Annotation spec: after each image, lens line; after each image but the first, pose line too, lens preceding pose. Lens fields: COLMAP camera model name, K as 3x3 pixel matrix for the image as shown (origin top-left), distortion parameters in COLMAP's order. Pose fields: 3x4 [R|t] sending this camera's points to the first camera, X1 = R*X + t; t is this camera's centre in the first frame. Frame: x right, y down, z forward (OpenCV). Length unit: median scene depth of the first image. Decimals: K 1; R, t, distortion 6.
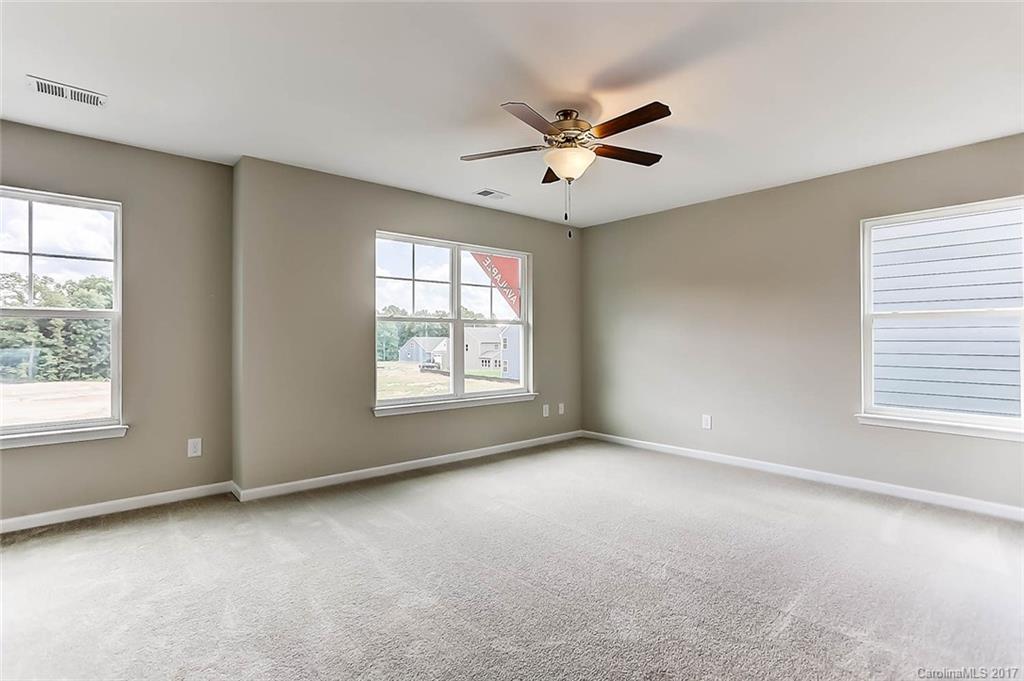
lens RADIAL K [[502.0, 0, 507.4], [0, 502.0, 340.2], [0, 0, 1]] dist [-0.028930, 0.016865]
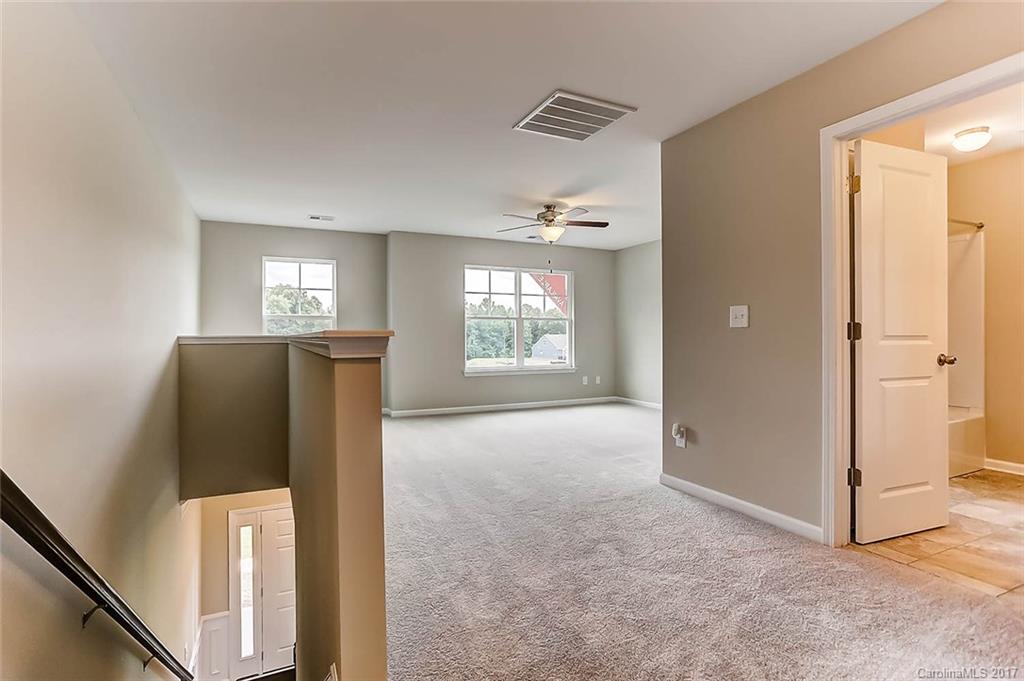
lens RADIAL K [[502.0, 0, 512.4], [0, 502.0, 342.3], [0, 0, 1]] dist [-0.028930, 0.016865]
pose [[0.967262, 0.001925, -0.253773, 0.249542], [0.000325, 0.999961, 0.008821, 0.019012], [0.253780, -0.008615, 0.967224, -0.458863]]
